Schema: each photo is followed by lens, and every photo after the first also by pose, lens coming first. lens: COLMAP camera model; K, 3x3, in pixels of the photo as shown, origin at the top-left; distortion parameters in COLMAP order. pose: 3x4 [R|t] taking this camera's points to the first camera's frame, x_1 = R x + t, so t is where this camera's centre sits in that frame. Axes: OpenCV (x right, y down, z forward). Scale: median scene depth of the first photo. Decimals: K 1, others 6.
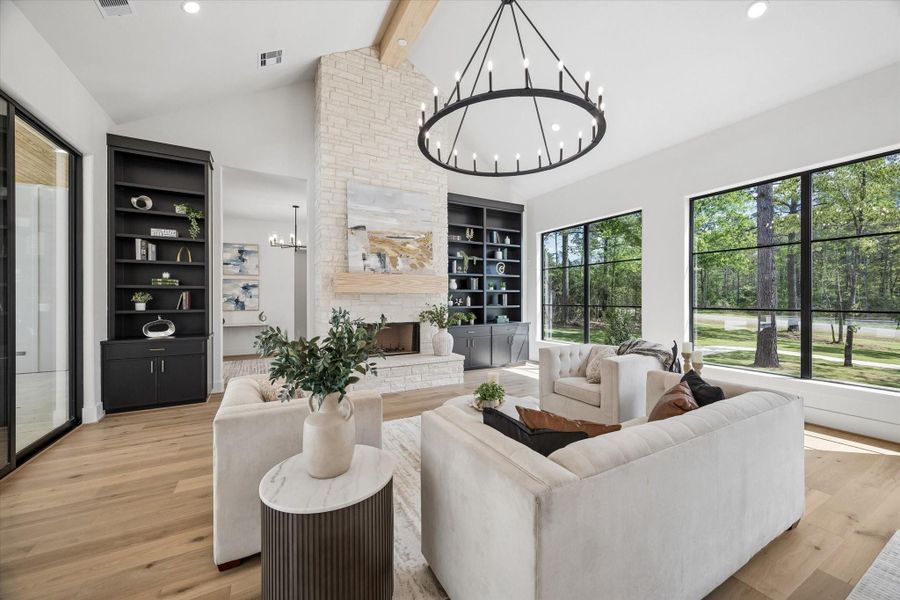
lens RADIAL K [[343.0, 0, 451.9], [0, 343.0, 298.4], [0, 0, 1]] dist [0.000967, -0.000136]
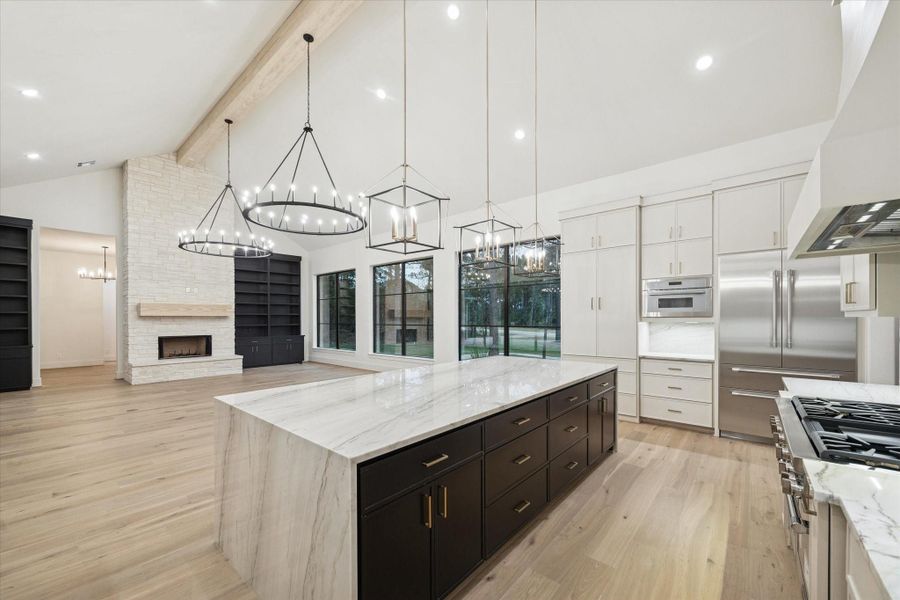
lens RADIAL K [[348.1, 0, 464.9], [0, 348.1, 318.1], [0, 0, 1]] dist [-0.017408, -0.000157]
pose [[0.927579, -0.001317, 0.373626, 0.398440], [0.001875, 0.999998, -0.001130, -0.002394], [-0.373623, 0.001749, 0.927579, -0.870962]]
